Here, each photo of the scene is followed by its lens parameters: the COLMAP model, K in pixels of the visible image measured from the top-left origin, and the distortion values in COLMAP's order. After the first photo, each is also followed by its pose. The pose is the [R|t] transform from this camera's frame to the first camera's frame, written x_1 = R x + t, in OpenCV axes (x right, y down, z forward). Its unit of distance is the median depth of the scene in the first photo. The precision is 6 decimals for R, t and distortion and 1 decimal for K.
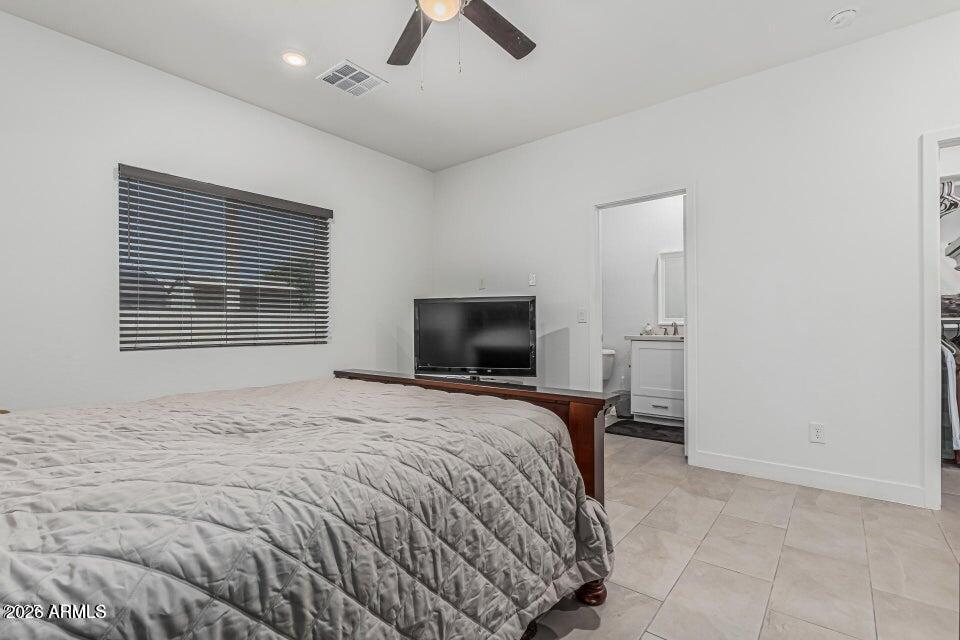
lens RADIAL K [[445.6, 0, 476.1], [0, 445.6, 323.3], [0, 0, 1]] dist [0.001232, -0.002564]
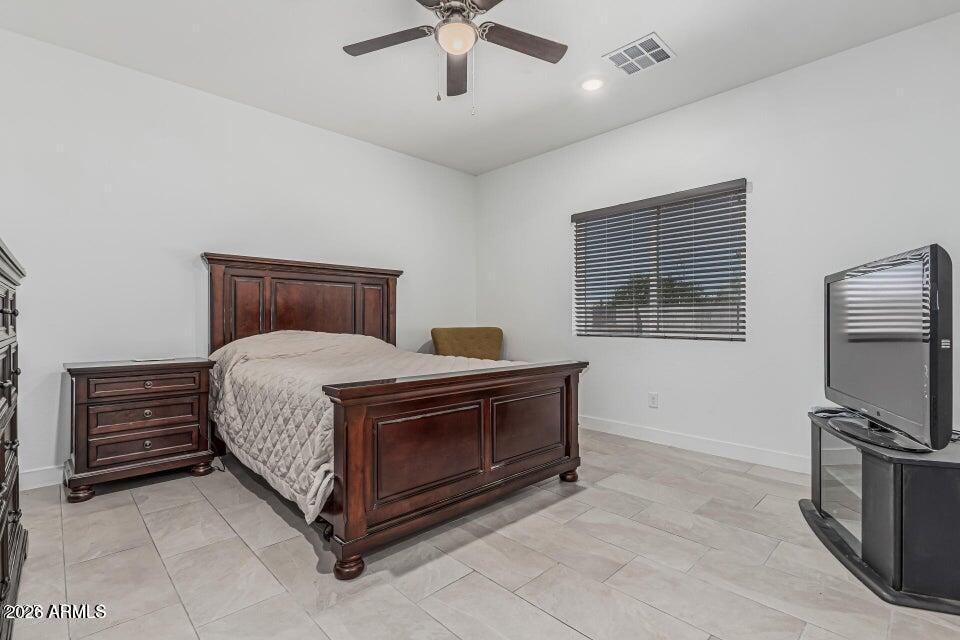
lens RADIAL K [[445.6, 0, 478.7], [0, 445.6, 319.1], [0, 0, 1]] dist [0.001232, -0.002564]
pose [[-0.125270, -0.001725, -0.992121, 1.215024], [0.005285, 0.999983, -0.002406, 0.009654], [0.992109, -0.005545, -0.125259, 1.374022]]
